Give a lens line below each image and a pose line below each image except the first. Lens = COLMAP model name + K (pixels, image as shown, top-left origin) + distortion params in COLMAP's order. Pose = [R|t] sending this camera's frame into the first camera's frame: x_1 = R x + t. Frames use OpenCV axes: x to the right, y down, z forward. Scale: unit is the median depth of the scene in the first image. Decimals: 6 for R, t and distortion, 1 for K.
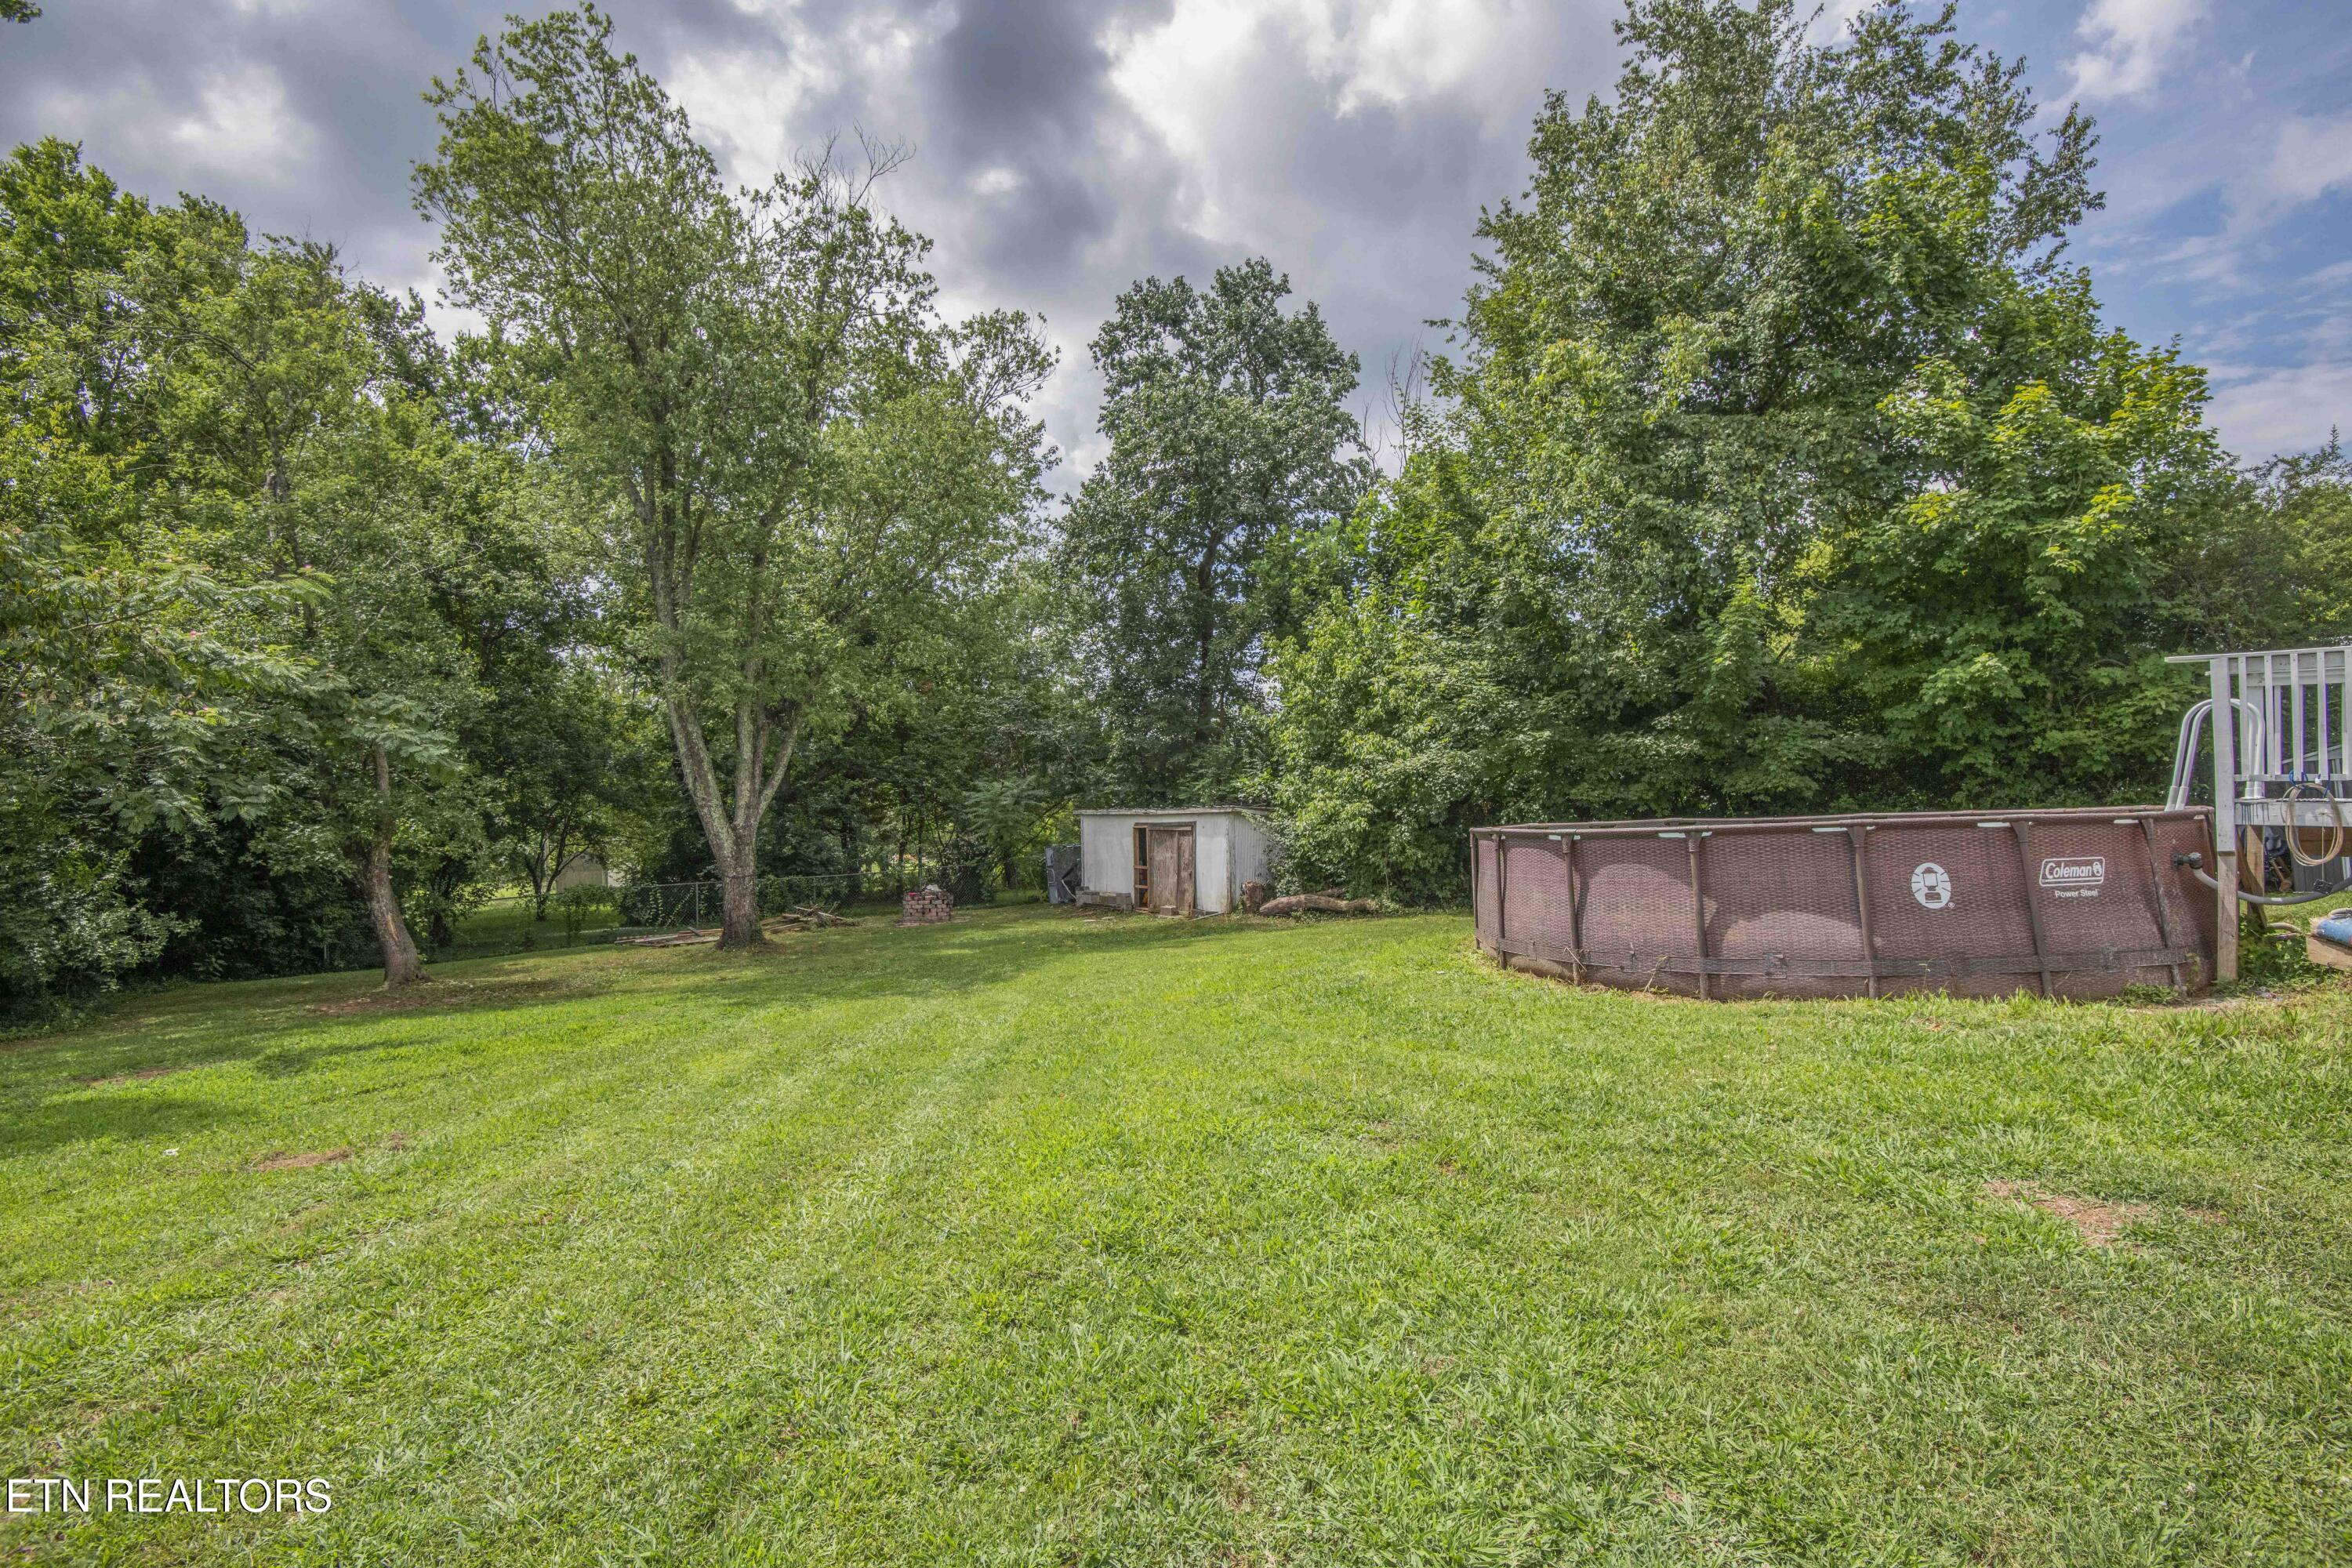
lens RADIAL K [[1082.2, 0, 1199.7], [0, 1082.2, 776.0], [0, 0, 1]] dist [-0.026433, -0.009816]
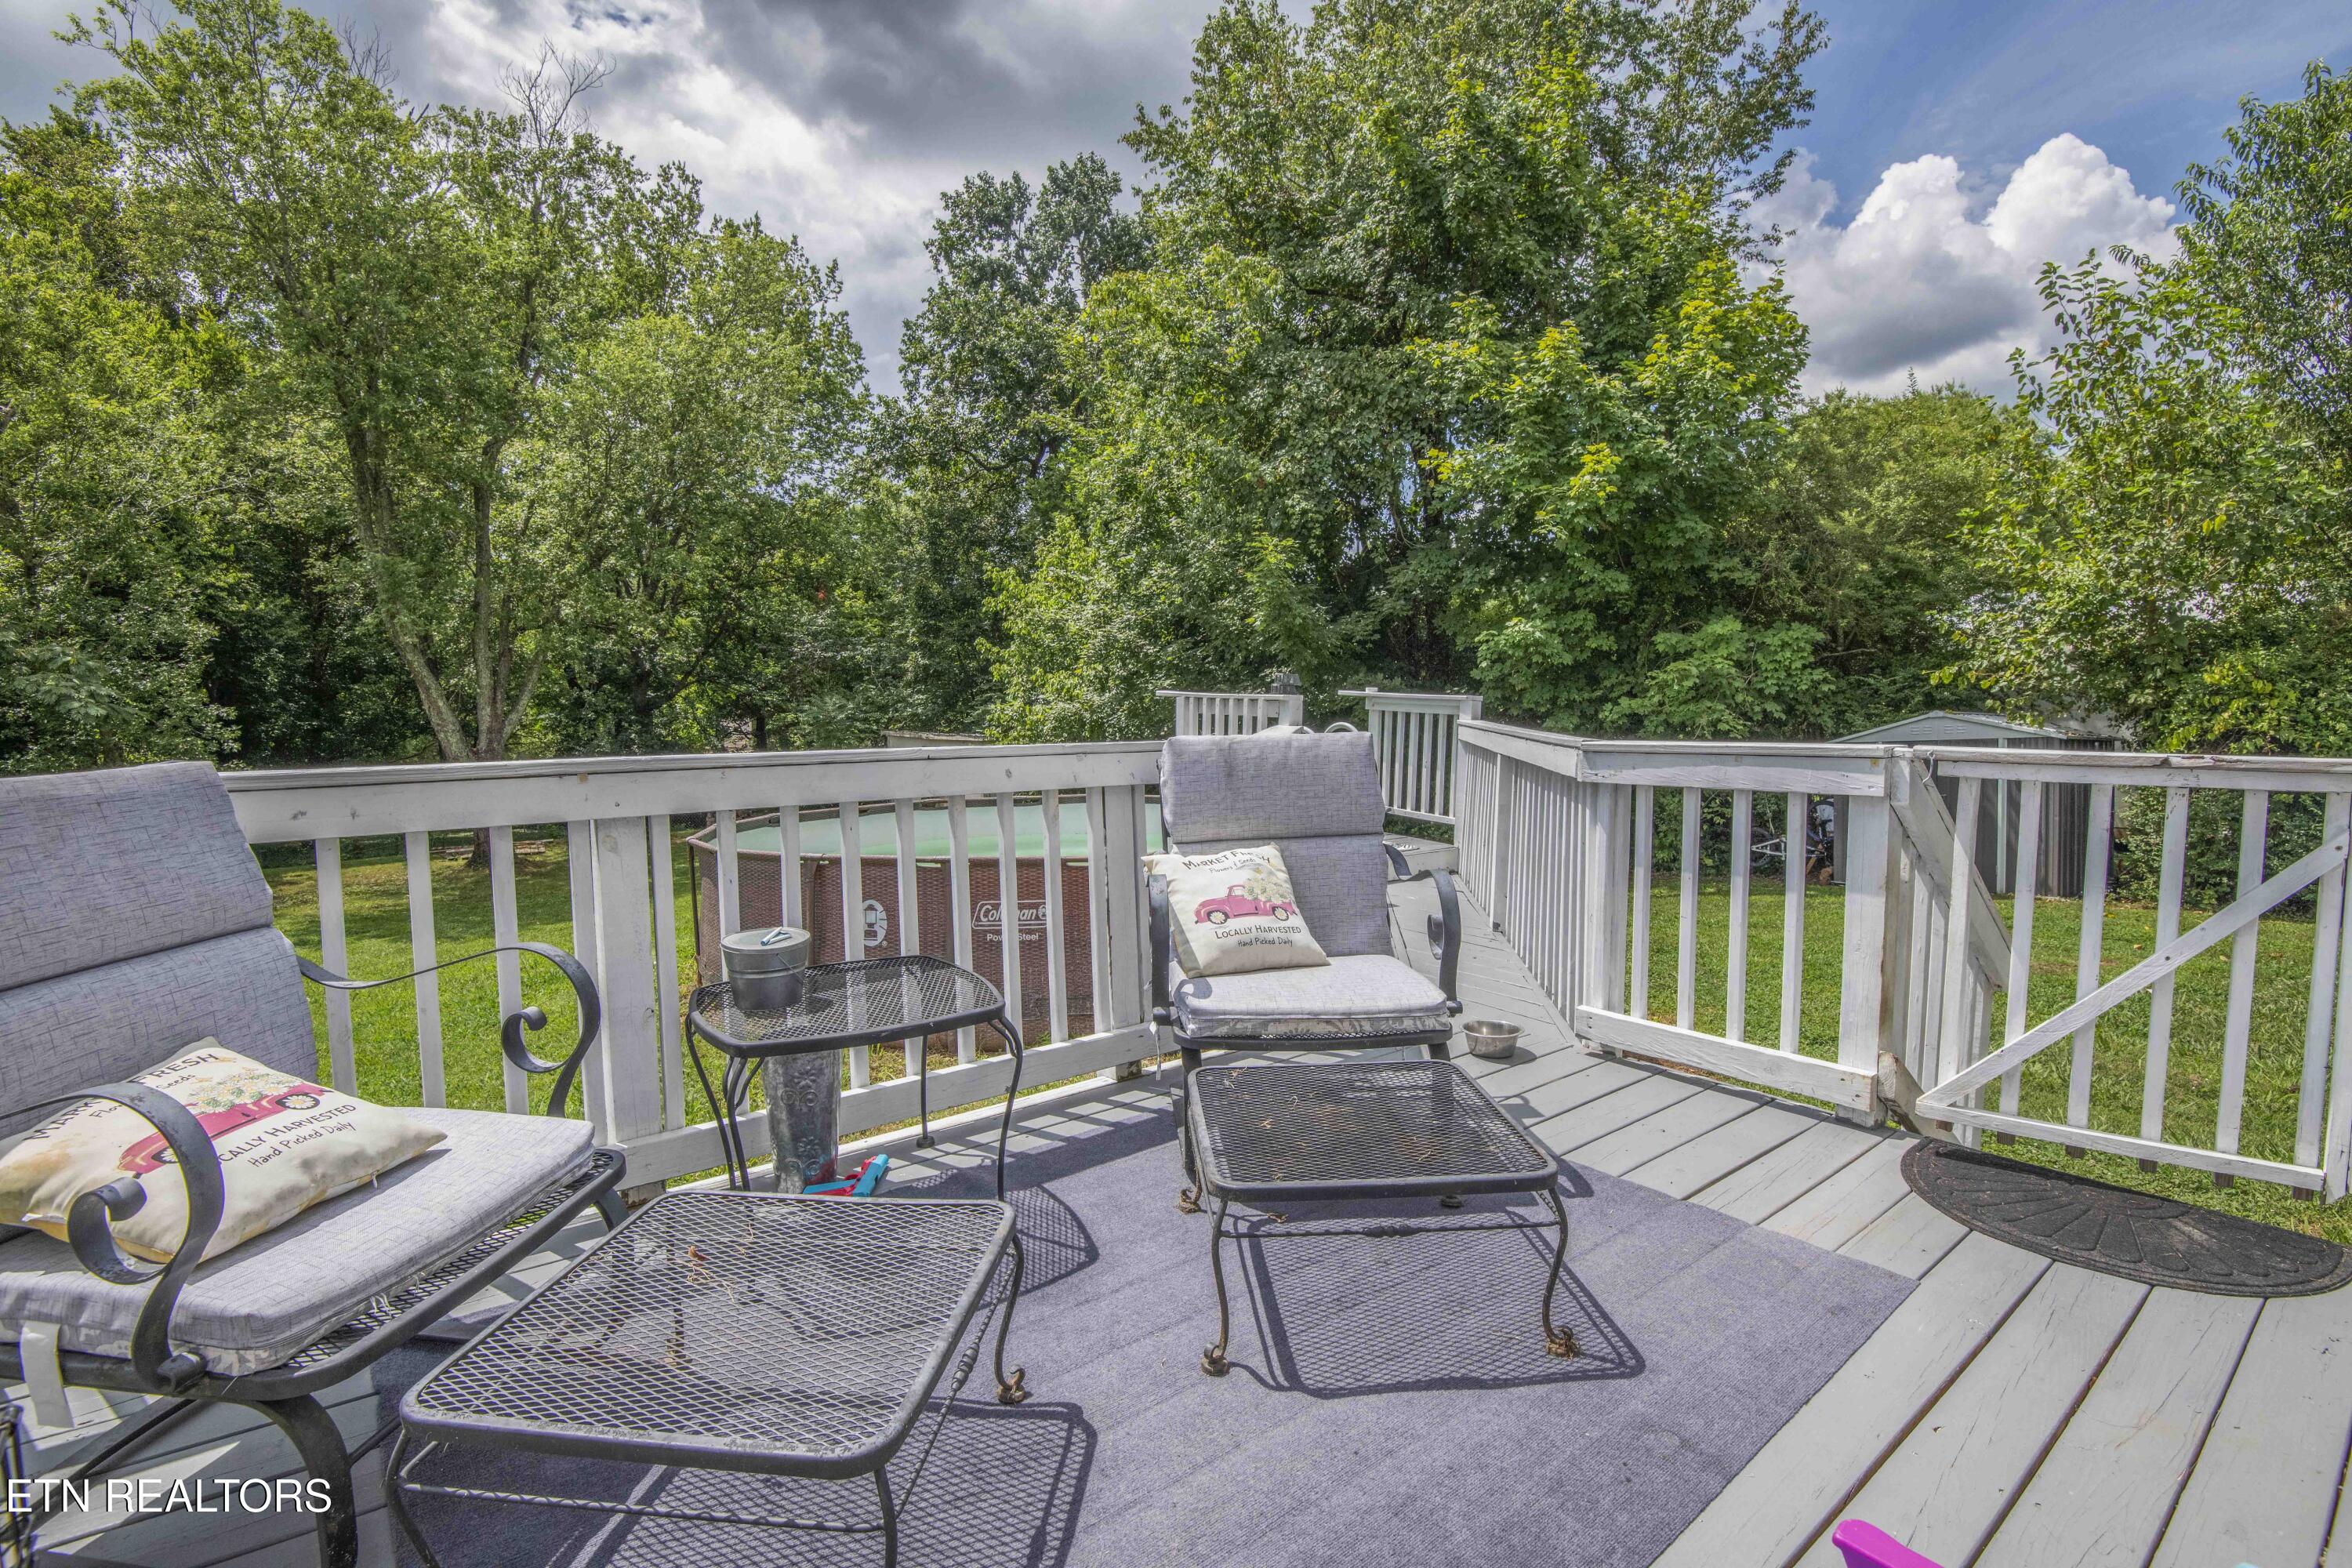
lens RADIAL K [[1082.2, 0, 1186.5], [0, 1082.2, 785.3], [0, 0, 1]] dist [-0.026433, -0.009816]
pose [[0.999746, 0.016754, -0.015083, 0.203475], [-0.015197, 0.995073, 0.097974, -0.024988], [0.016650, -0.097720, 0.995075, 0.009557]]
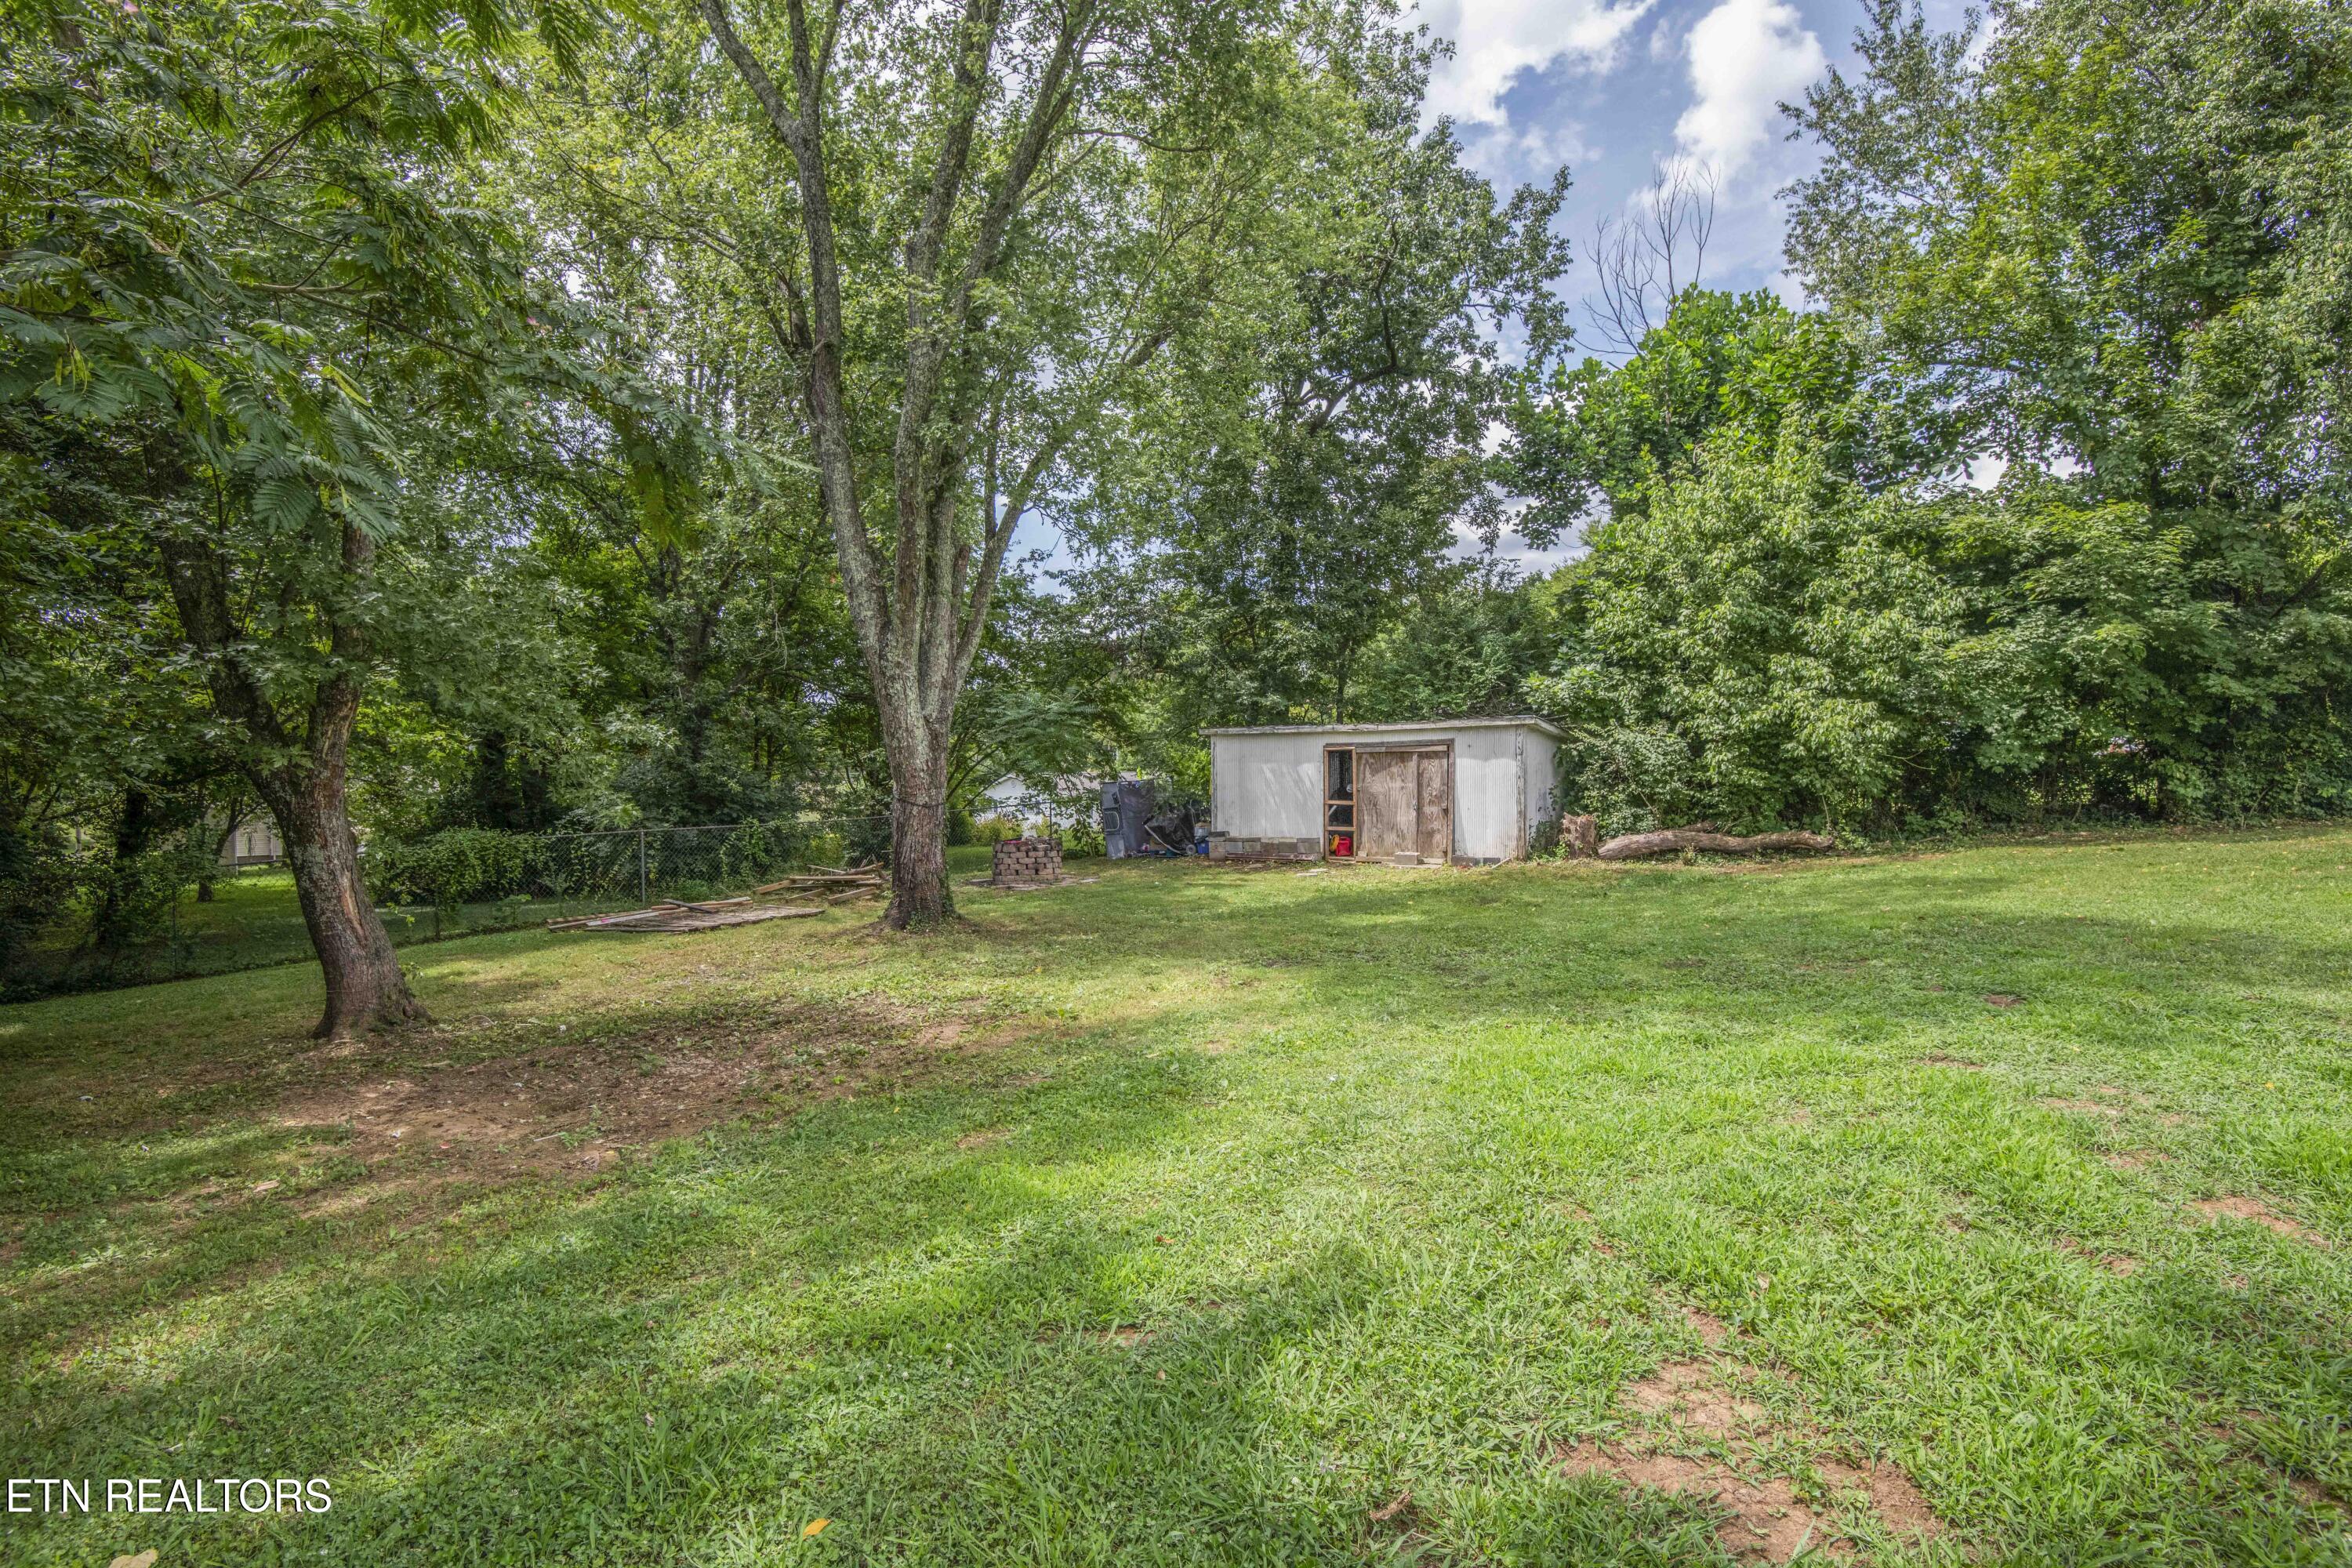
lens RADIAL K [[1082.2, 0, 1170.9], [0, 1082.2, 789.0], [0, 0, 1]] dist [-0.026433, -0.009816]
pose [[0.952851, 0.006207, 0.303374, -0.431643], [-0.018128, 0.999169, 0.036497, 0.054716], [-0.302895, -0.040276, 0.952172, 0.360002]]
